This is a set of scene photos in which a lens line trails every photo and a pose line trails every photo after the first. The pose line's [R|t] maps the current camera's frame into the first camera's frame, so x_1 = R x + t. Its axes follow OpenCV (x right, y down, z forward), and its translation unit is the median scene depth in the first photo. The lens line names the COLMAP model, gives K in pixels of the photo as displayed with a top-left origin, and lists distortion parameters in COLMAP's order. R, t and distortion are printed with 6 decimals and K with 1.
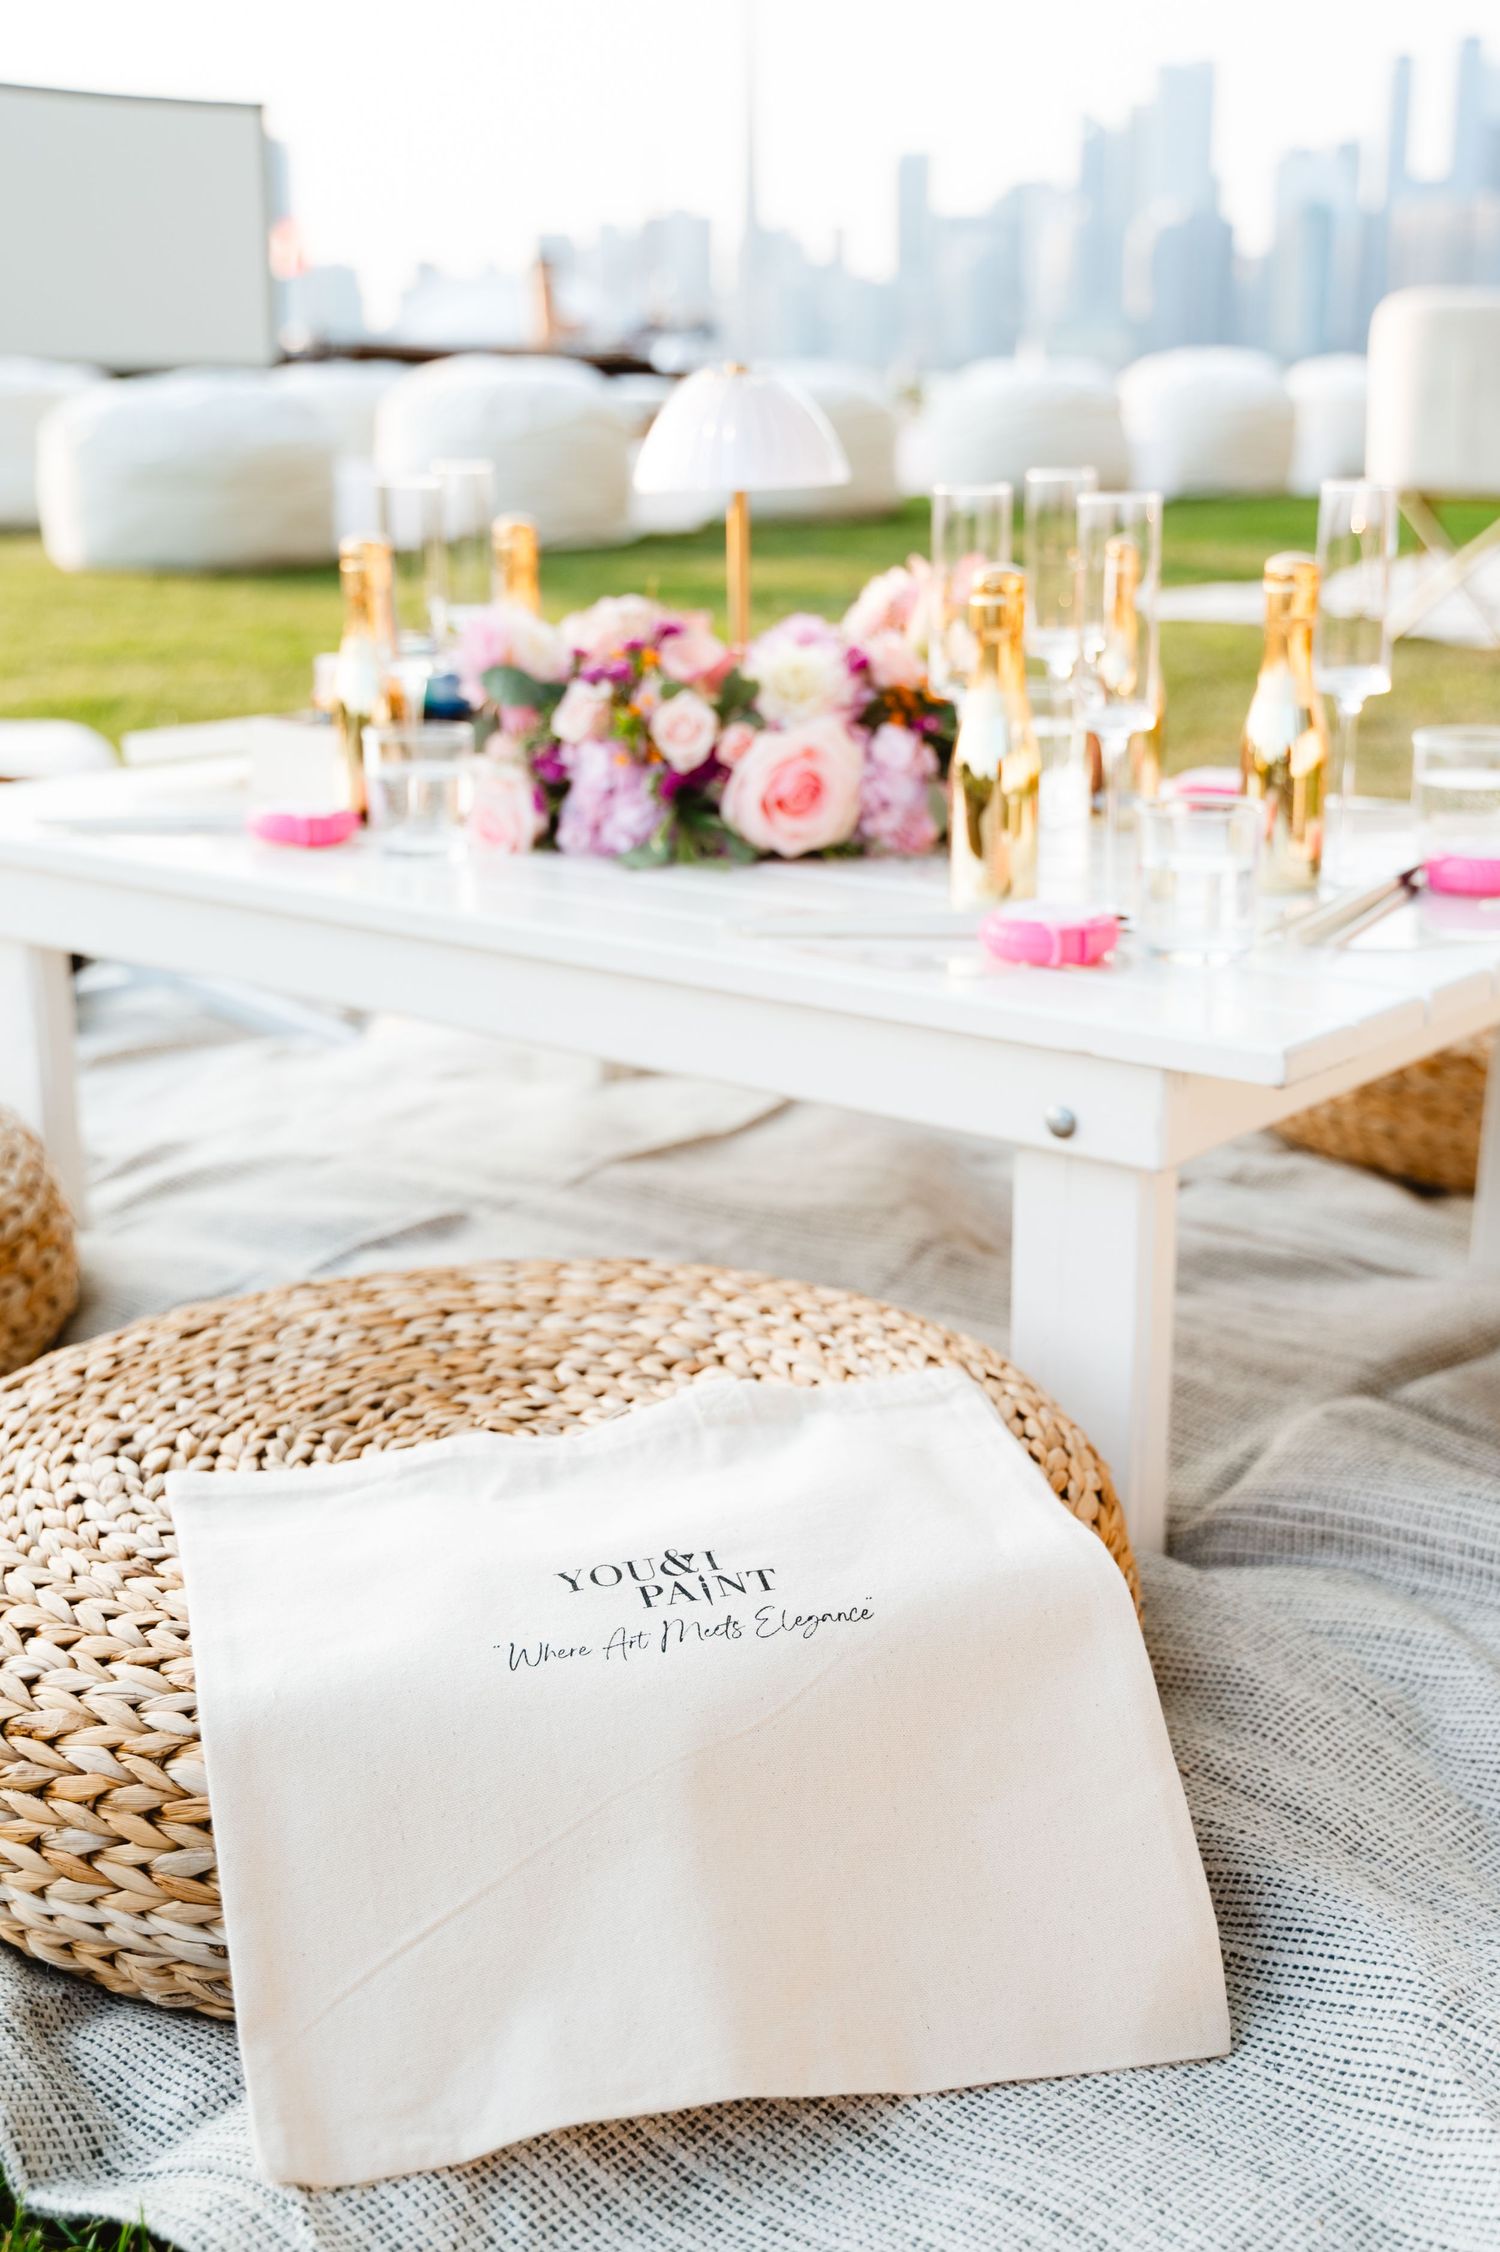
lens RADIAL K [[2786.6, 0, 750.0], [0, 2786.6, 1126.0], [0, 0, 1]] dist [-0.003473, -0.038267]
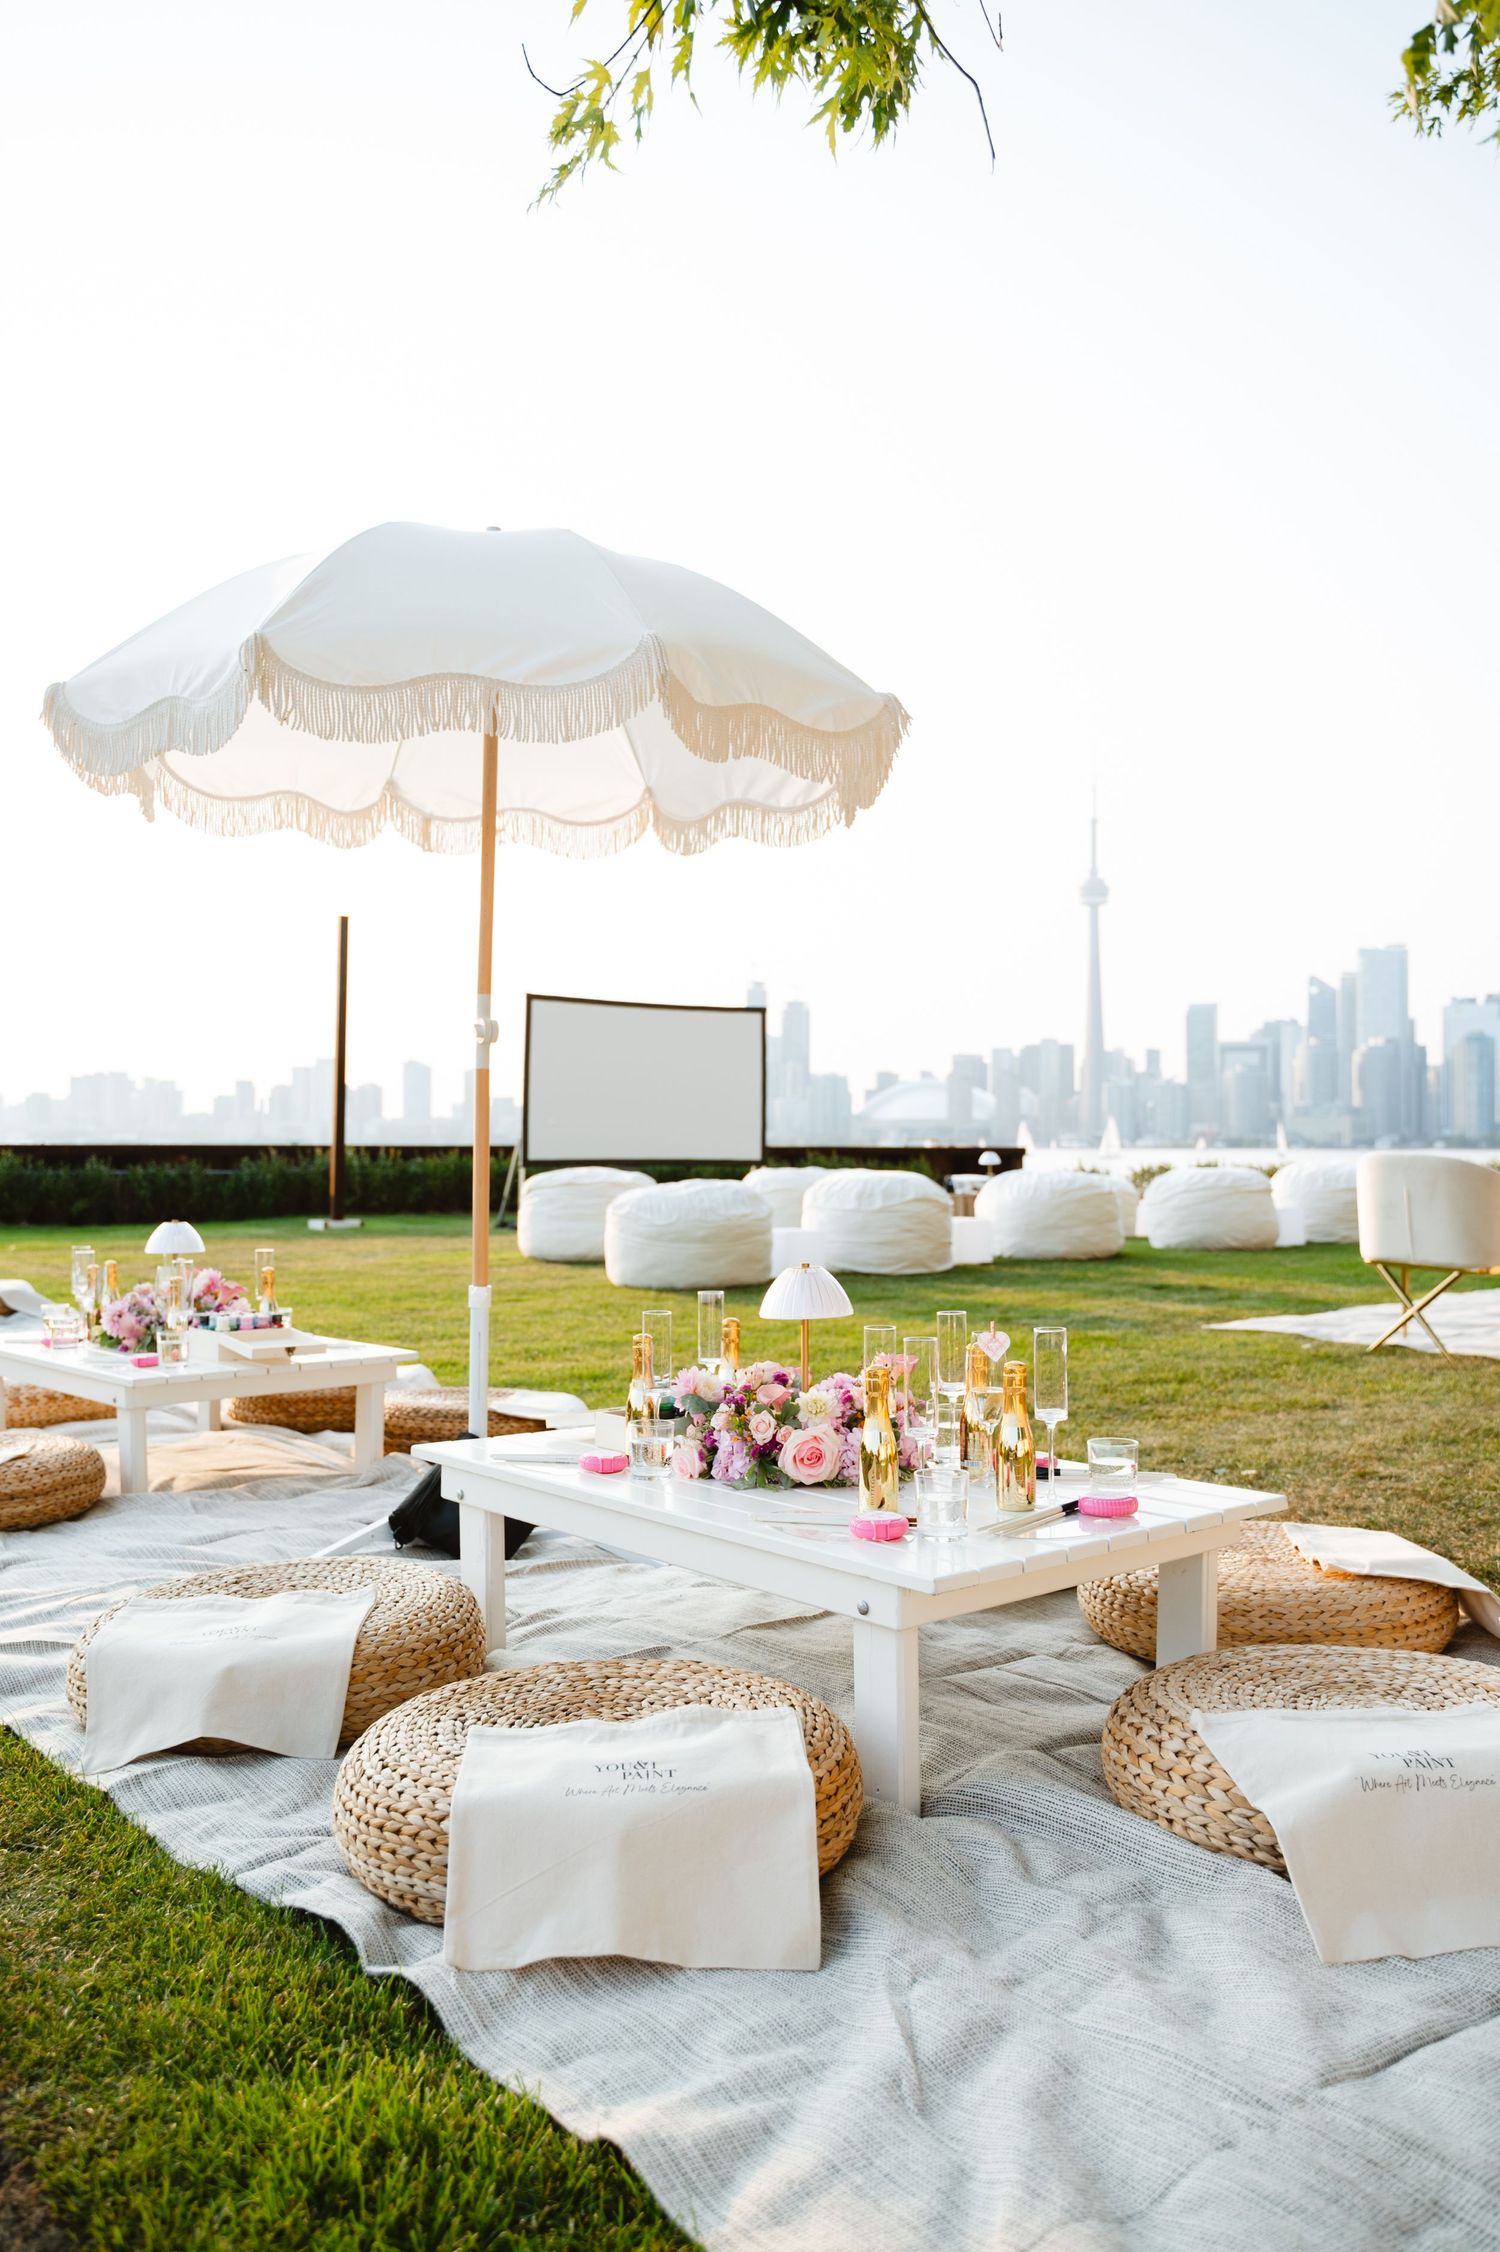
lens RADIAL K [[1920.7, 0, 750.0], [0, 1920.7, 1126.0], [0, 0, 1]] dist [0.046213, 0.000878]
pose [[0.980891, 0.000523, -0.194555, 0.270131], [-0.051220, 0.965414, -0.255642, 0.021626], [0.187692, 0.260722, 0.946993, -0.545665]]
